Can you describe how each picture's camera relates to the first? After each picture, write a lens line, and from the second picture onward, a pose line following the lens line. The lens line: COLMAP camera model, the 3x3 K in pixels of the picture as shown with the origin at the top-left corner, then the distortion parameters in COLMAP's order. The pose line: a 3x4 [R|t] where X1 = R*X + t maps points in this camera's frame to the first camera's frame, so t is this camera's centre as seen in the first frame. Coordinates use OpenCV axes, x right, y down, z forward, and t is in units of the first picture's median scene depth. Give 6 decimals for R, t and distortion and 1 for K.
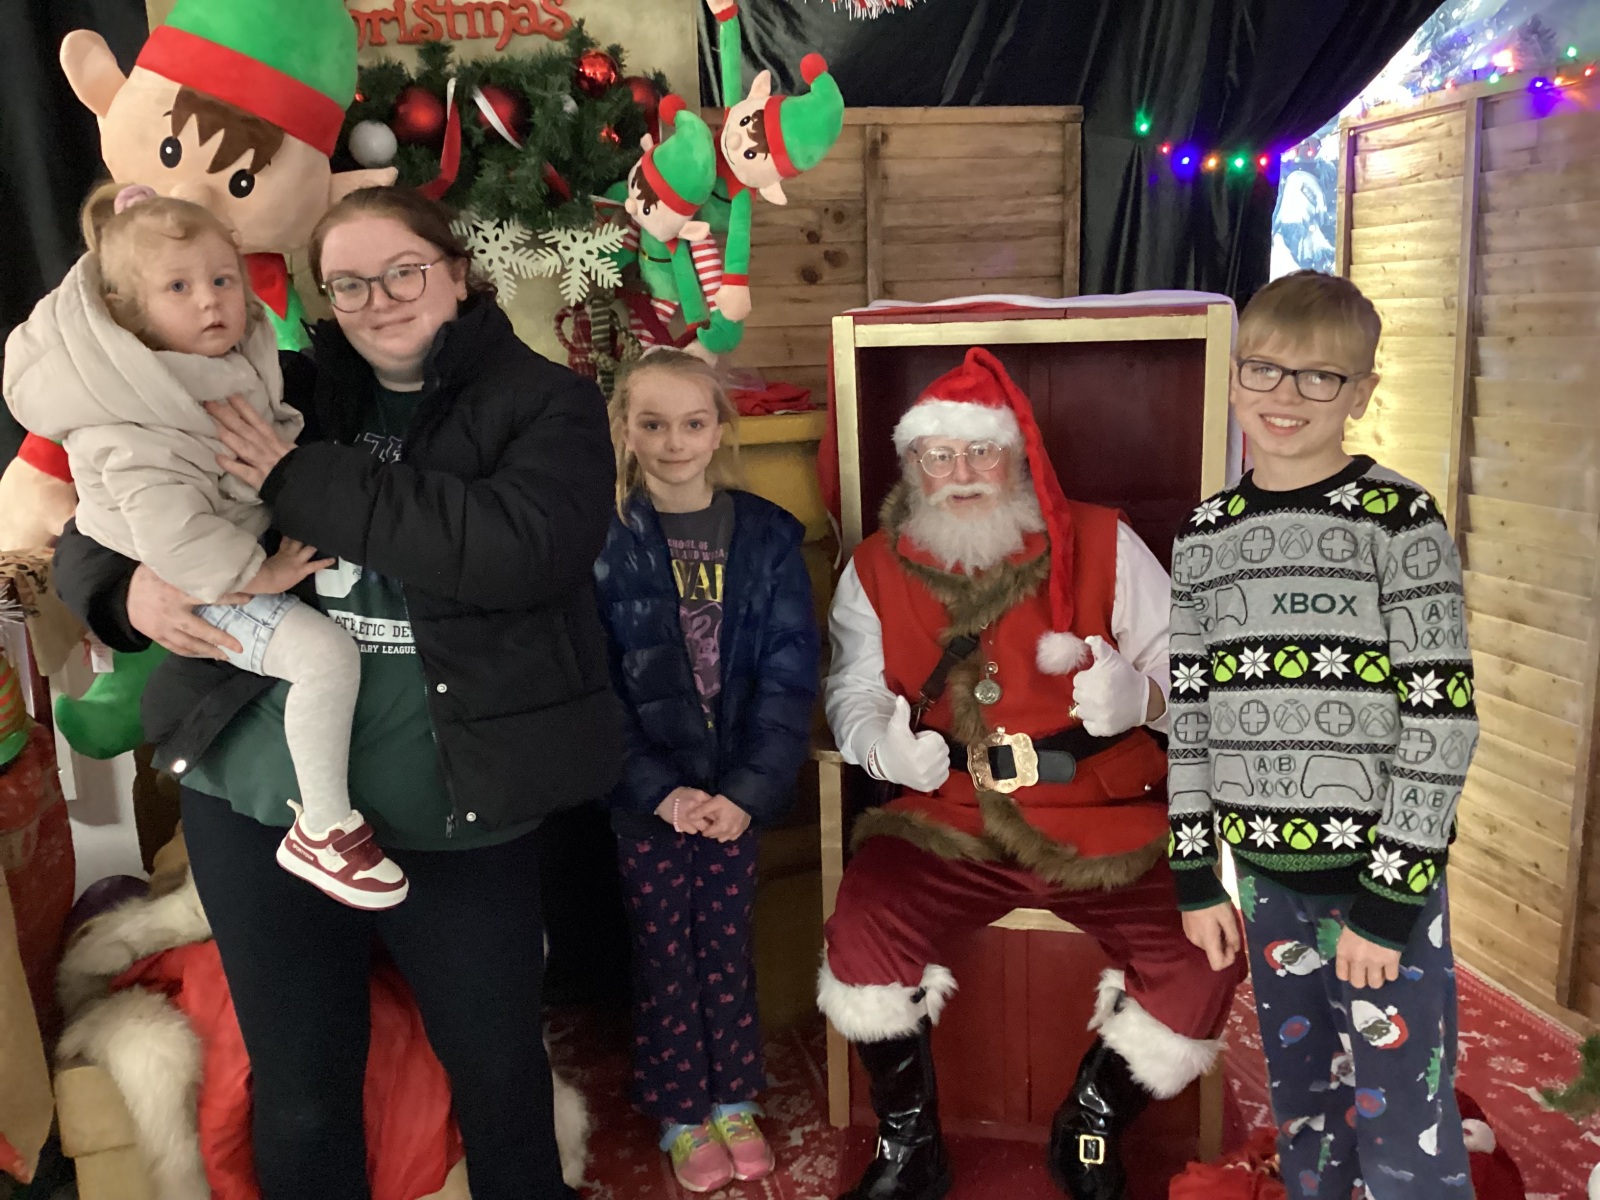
lens RADIAL K [[1445.7, 0, 801.8], [0, 1445.7, 602.9], [0, 0, 1]] dist [0.101381, -0.199294]
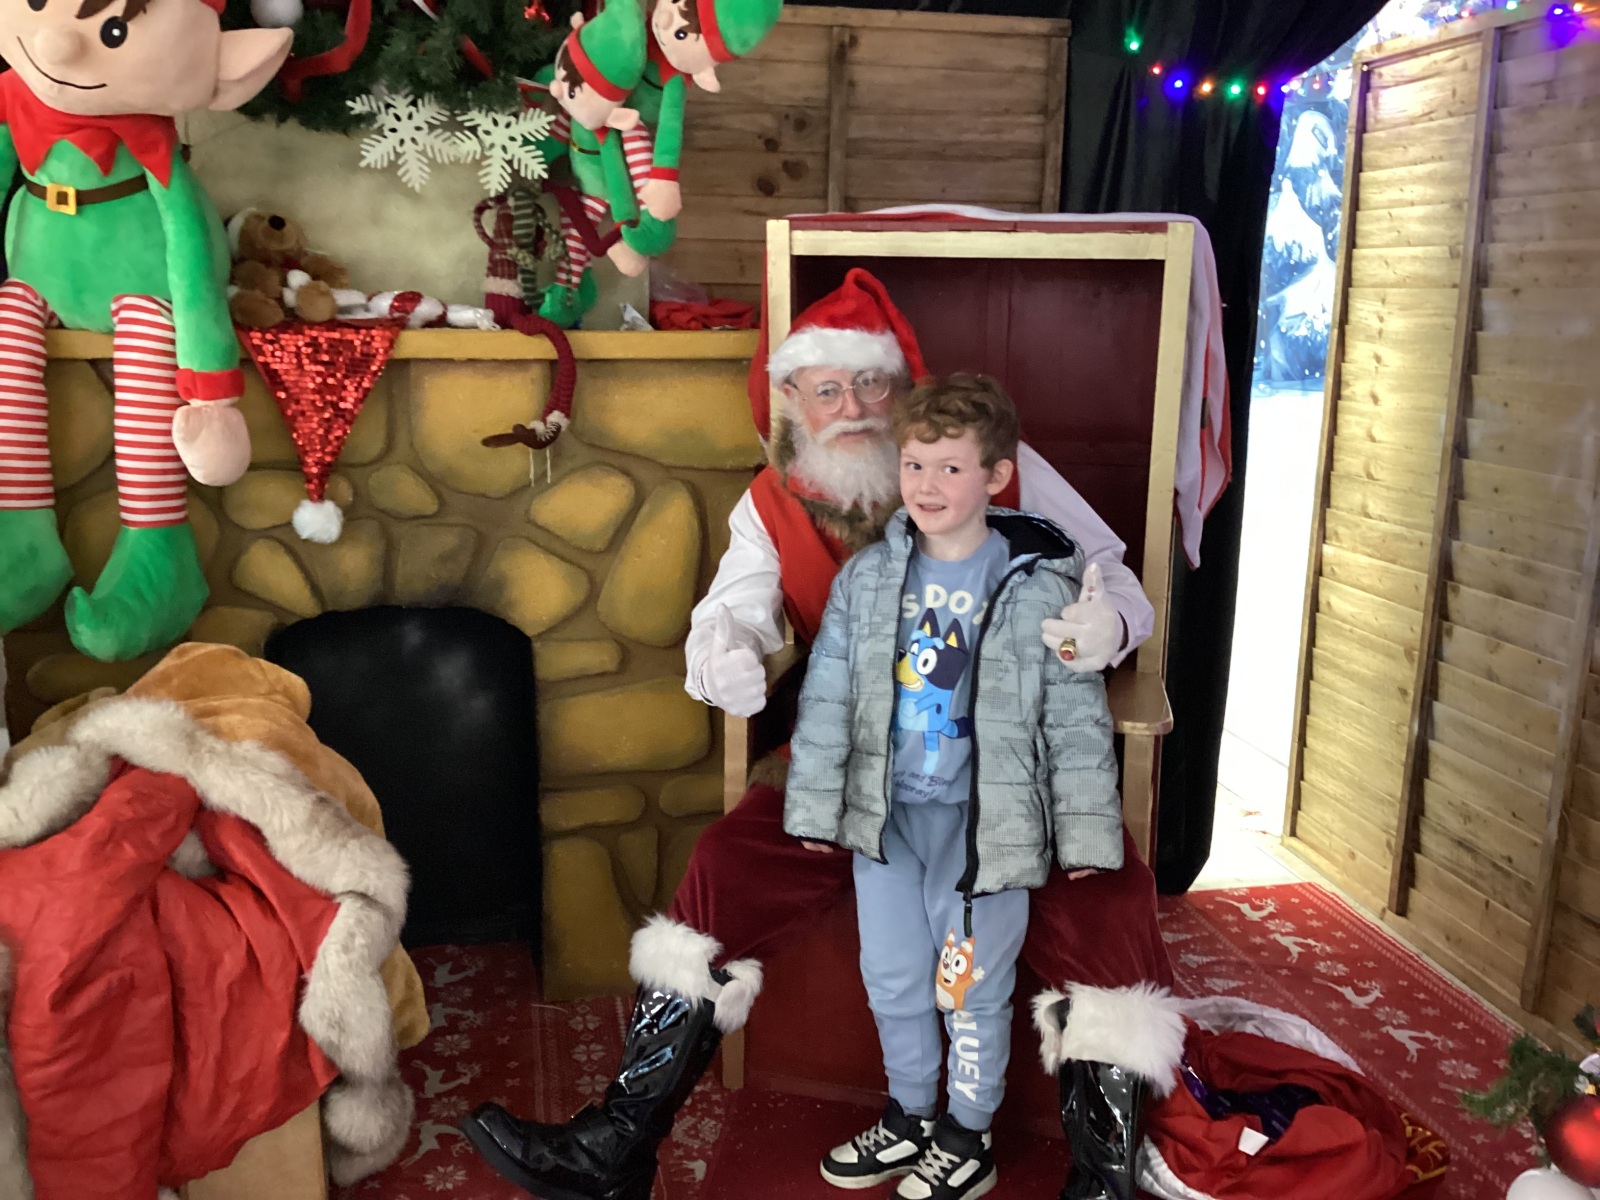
lens RADIAL K [[1456.3, 0, 800.4], [0, 1456.3, 602.6], [0, 0, 1]] dist [0.091422, -0.196988]
pose [[0.998214, 0.053985, -0.025564, 0.074555], [-0.053538, 0.998406, 0.017851, 0.026705], [0.026487, -0.016451, 0.999514, 0.061767]]
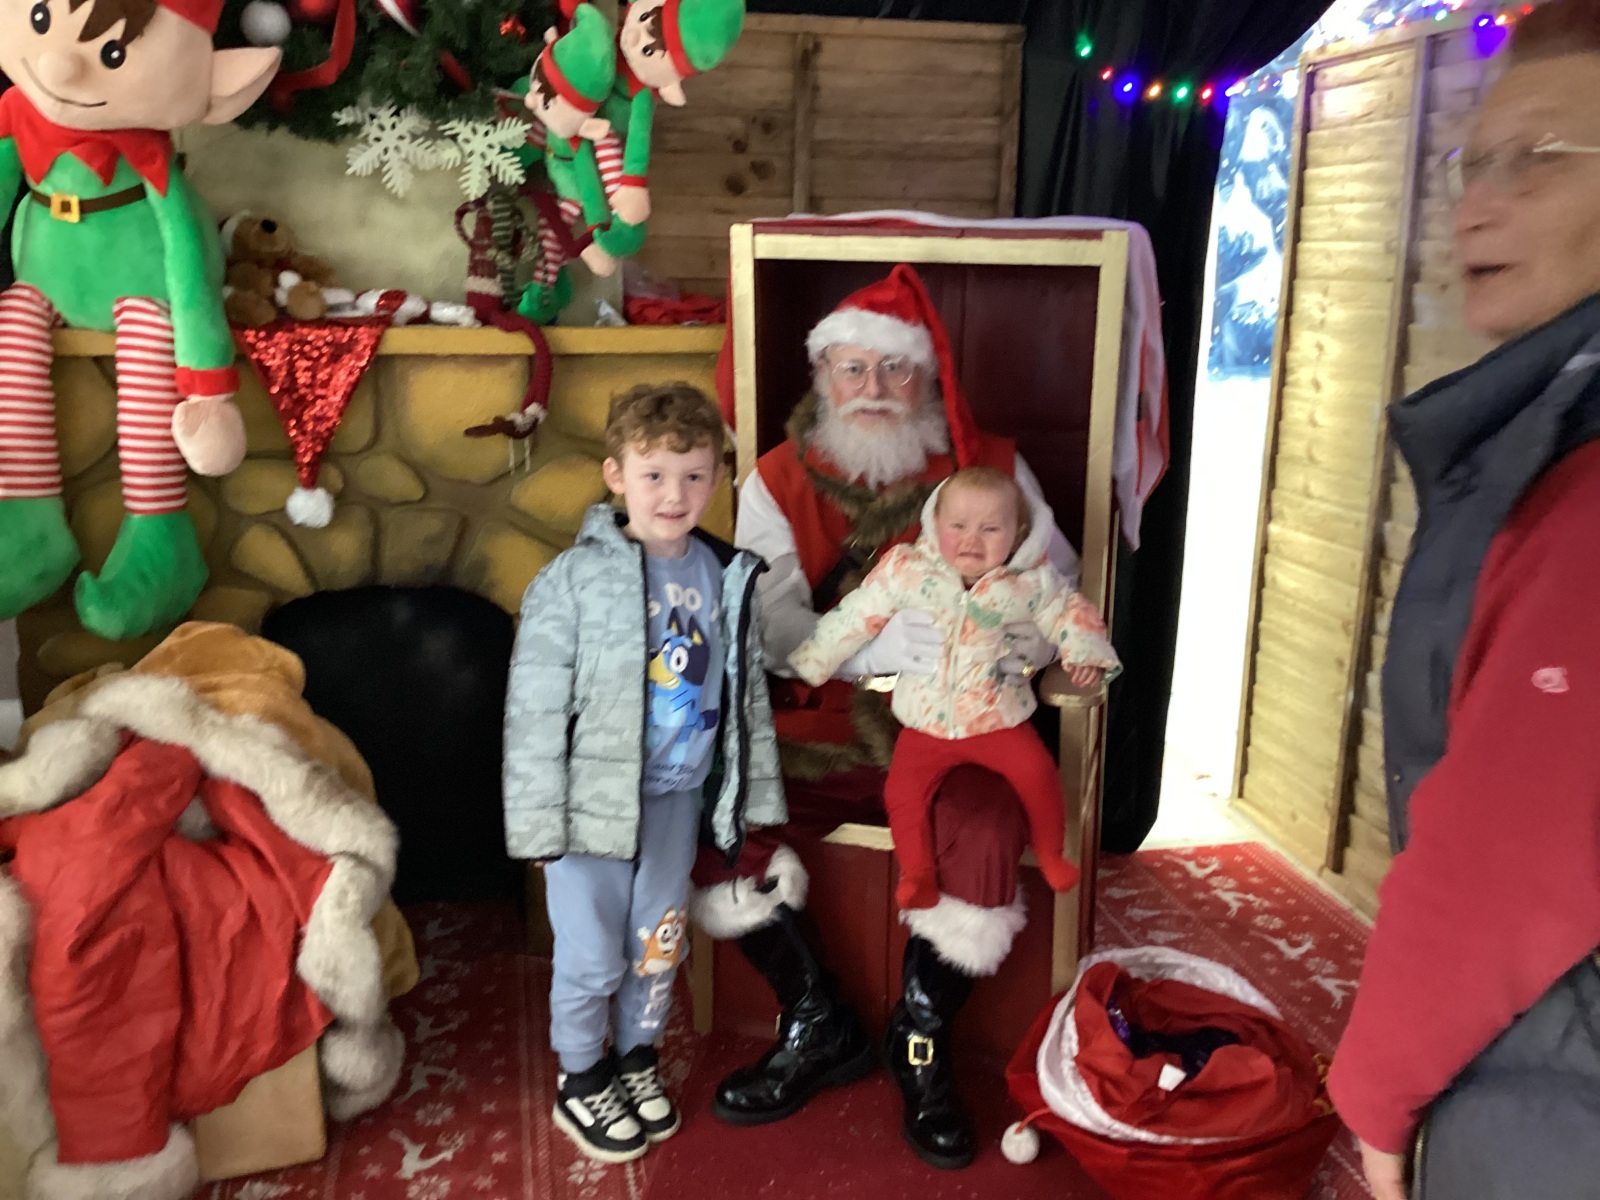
lens RADIAL K [[1452.1, 0, 813.3], [0, 1452.1, 605.9], [0, 0, 1]] dist [0.090986, -0.174504]
pose [[0.998481, 0.052840, -0.015620, 0.100174], [-0.052125, 0.997711, 0.043081, 0.014463], [0.017861, -0.042202, 0.998949, 0.000495]]
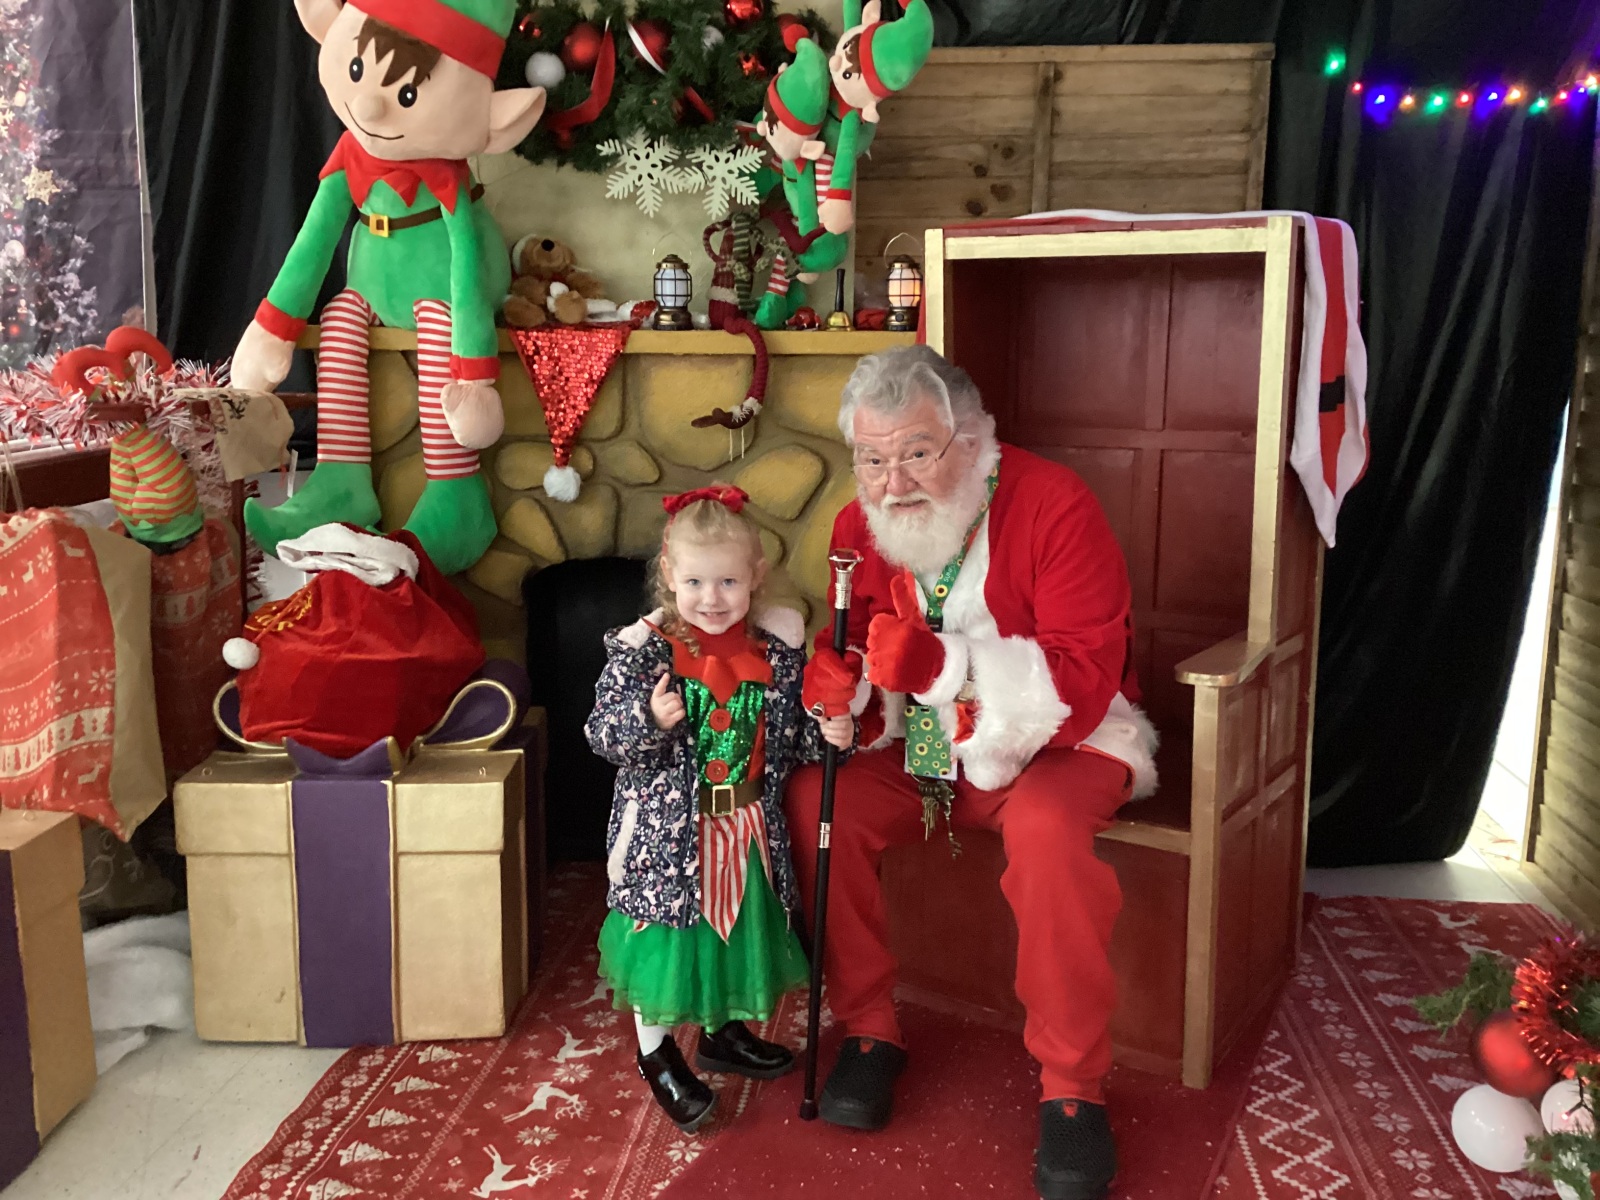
lens RADIAL K [[1449.7, 0, 811.6], [0, 1449.7, 592.9], [0, 0, 1]] dist [0.133885, -0.297306]
pose [[0.939787, 0.098274, -0.327327, 0.300732], [-0.106108, 0.994336, -0.006115, 0.077844], [0.324872, 0.040479, 0.944891, -0.026140]]
